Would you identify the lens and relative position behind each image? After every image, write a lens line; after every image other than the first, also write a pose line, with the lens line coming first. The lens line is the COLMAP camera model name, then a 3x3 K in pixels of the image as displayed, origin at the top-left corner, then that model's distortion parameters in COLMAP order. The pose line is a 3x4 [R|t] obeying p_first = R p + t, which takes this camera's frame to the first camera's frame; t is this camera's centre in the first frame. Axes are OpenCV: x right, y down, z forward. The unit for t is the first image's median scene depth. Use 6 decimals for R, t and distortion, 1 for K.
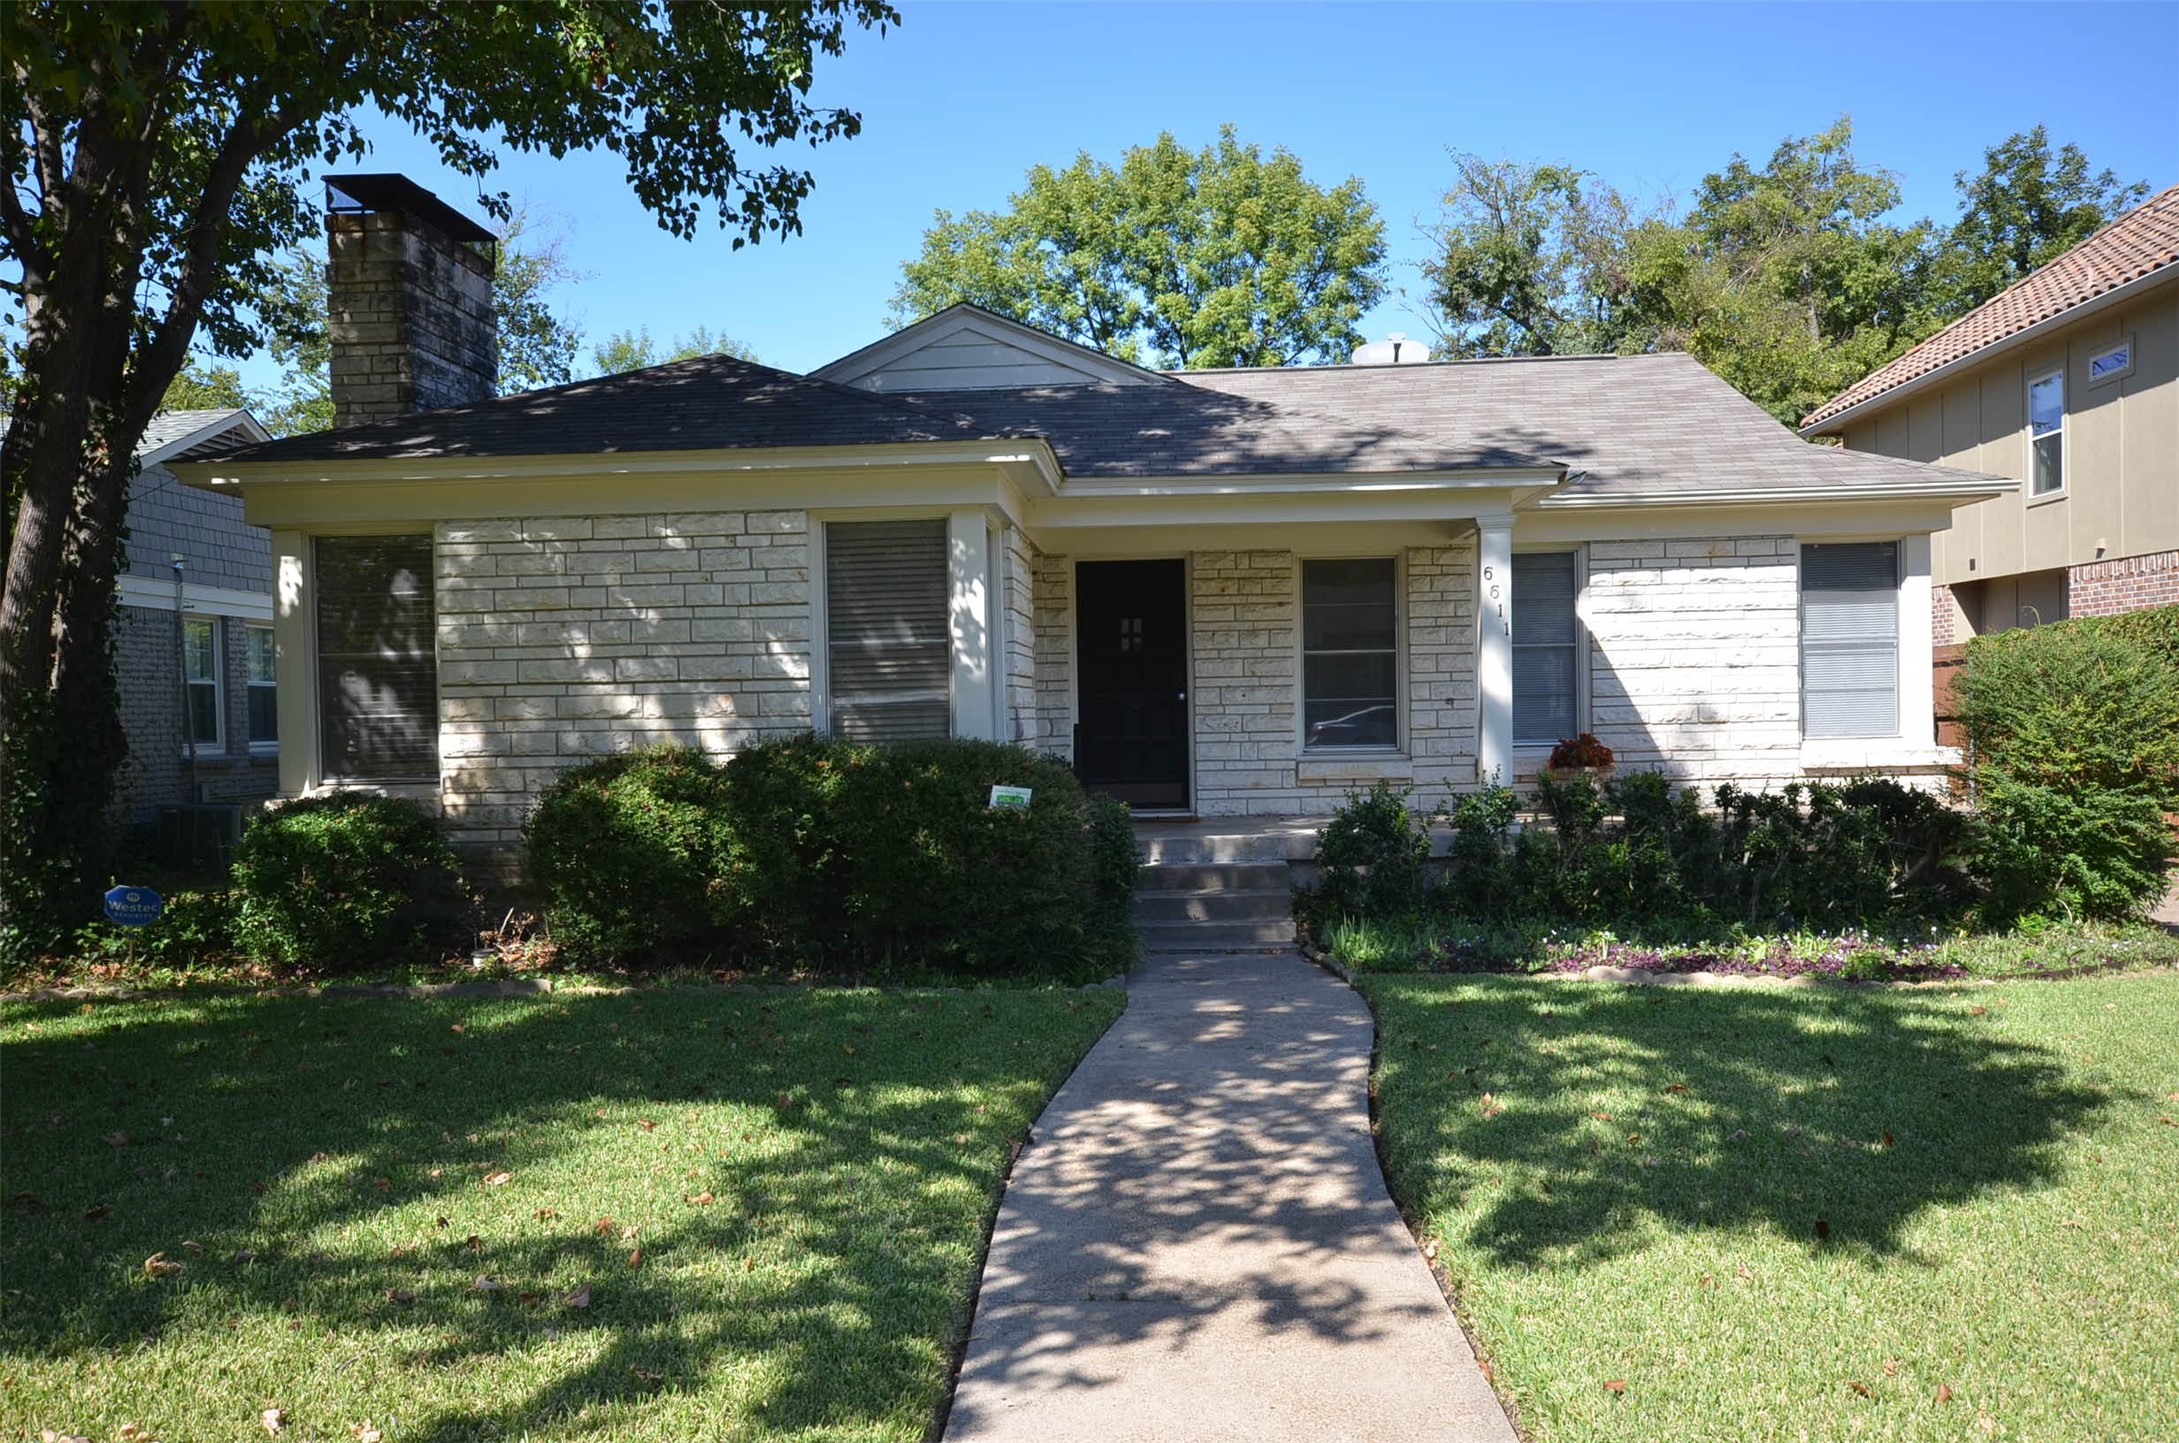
lens RADIAL K [[1717.0, 0, 1089.5], [0, 1717.0, 721.5], [0, 0, 1]] dist [0.000993, 0.044389]
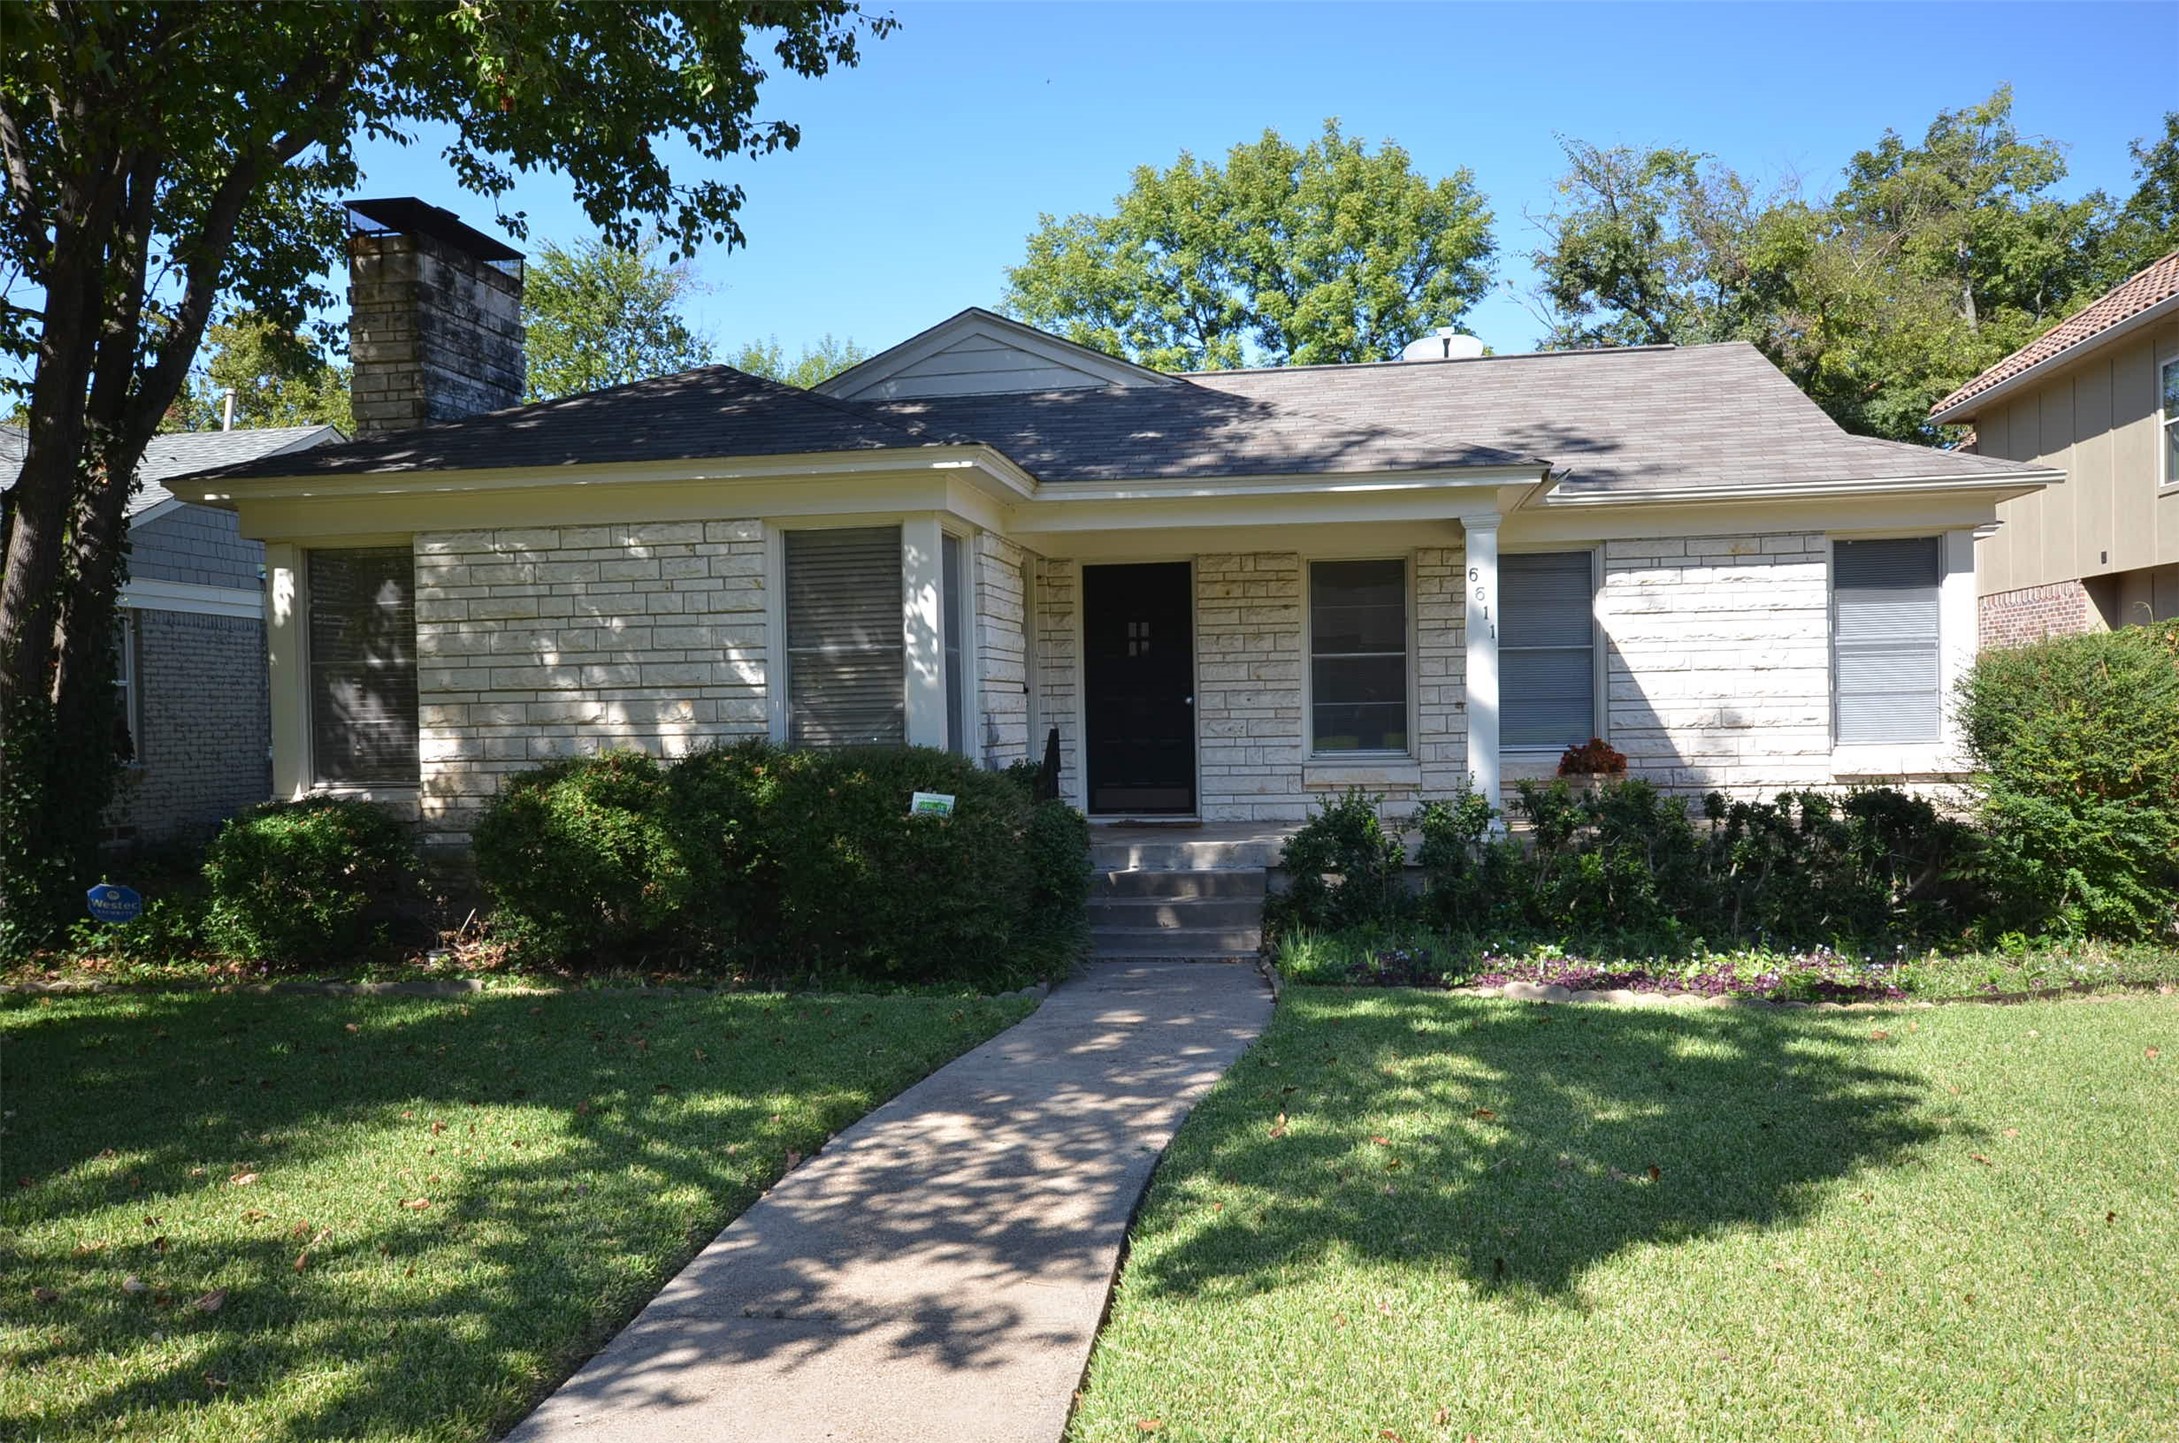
lens RADIAL K [[1717.0, 0, 1089.5], [0, 1717.0, 721.5], [0, 0, 1]] dist [0.000993, 0.044389]
pose [[0.995275, -0.000024, -0.097091, 0.116735], [0.000036, 1.000000, 0.000123, -0.003379], [0.097091, -0.000126, 0.995275, 0.010855]]
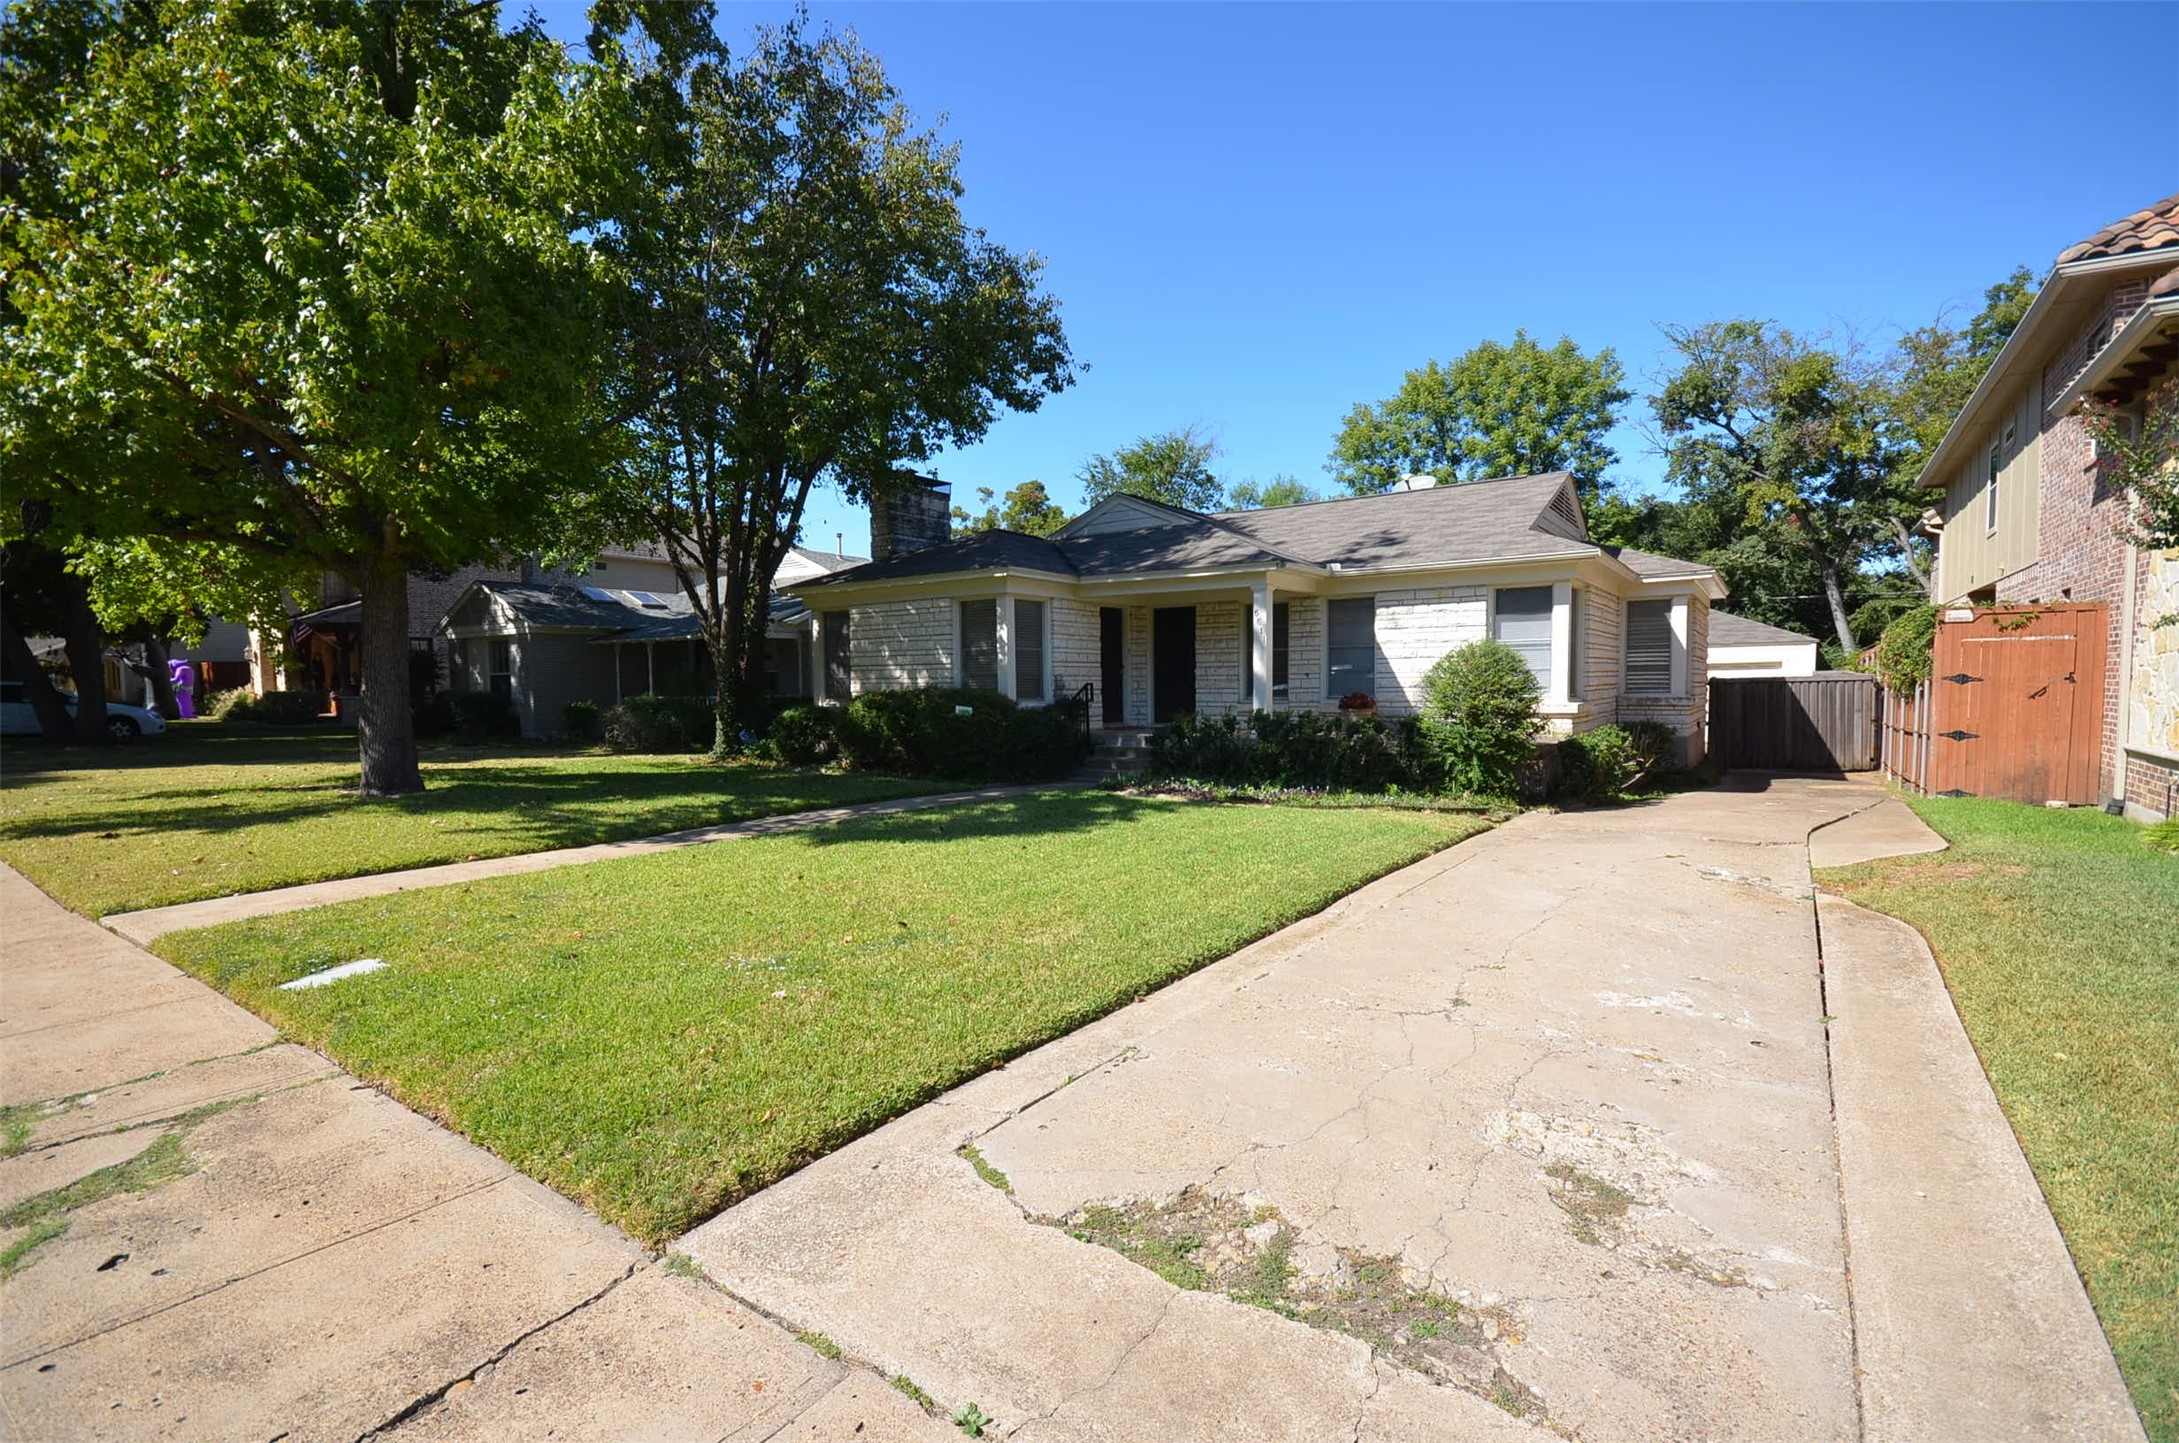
lens RADIAL K [[972.0, 0, 1089.5], [0, 972.0, 721.5], [0, 0, 1]] dist [-0.002529, -0.000047]
pose [[0.850633, 0.033388, -0.524698, 0.722041], [-0.012518, 0.998985, 0.043274, -0.003956], [0.525610, -0.030242, 0.850188, -0.113446]]
